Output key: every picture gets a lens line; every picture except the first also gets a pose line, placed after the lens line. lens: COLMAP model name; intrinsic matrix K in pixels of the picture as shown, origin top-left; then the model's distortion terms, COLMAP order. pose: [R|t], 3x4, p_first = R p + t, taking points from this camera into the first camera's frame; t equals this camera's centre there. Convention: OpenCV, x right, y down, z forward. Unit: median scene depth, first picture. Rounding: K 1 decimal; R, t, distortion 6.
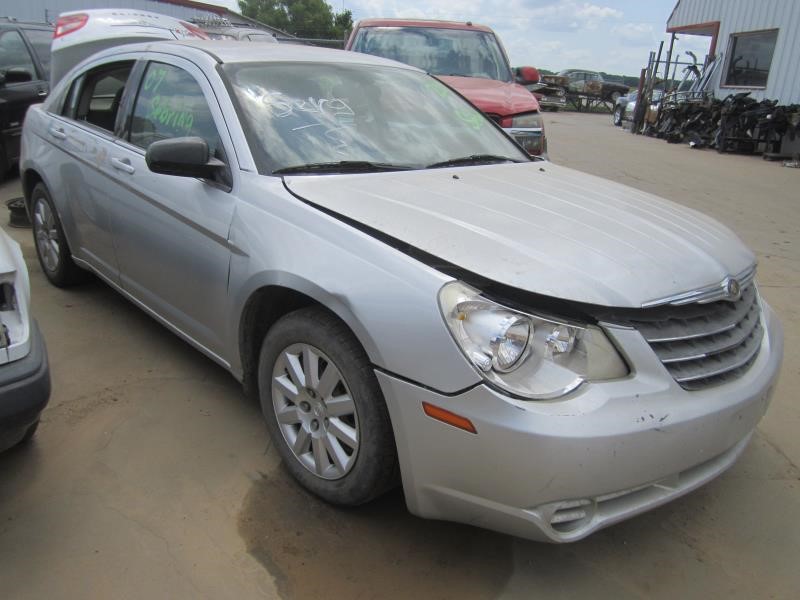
lens RADIAL K [[715.1, 0, 400.0], [0, 715.1, 300.0], [0, 0, 1]] dist [-0.004710, -0.000794]
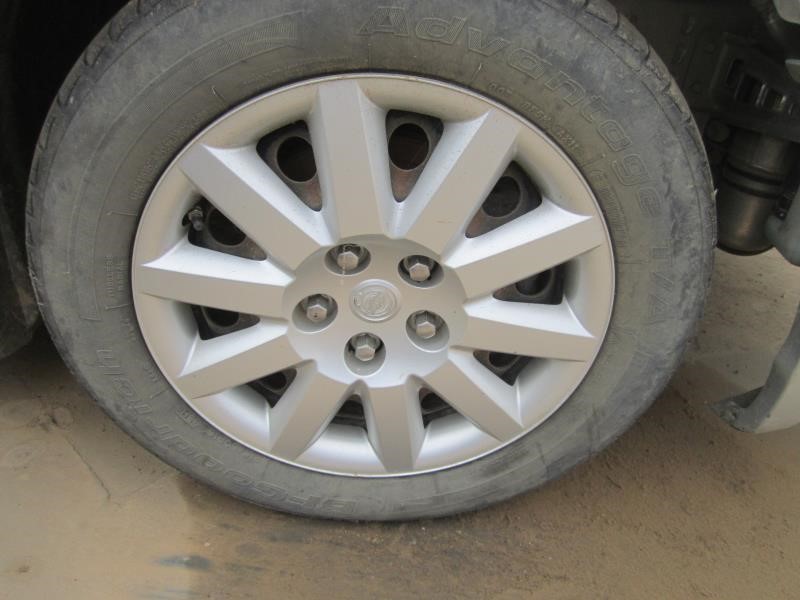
lens RADIAL K [[715.1, 0, 400.0], [0, 715.1, 300.0], [0, 0, 1]] dist [-0.004710, -0.000794]
pose [[0.698156, -0.425915, 0.575477, -0.295800], [0.205043, 0.889079, 0.409262, 0.035567], [-0.685956, -0.167731, 0.708047, 0.835157]]
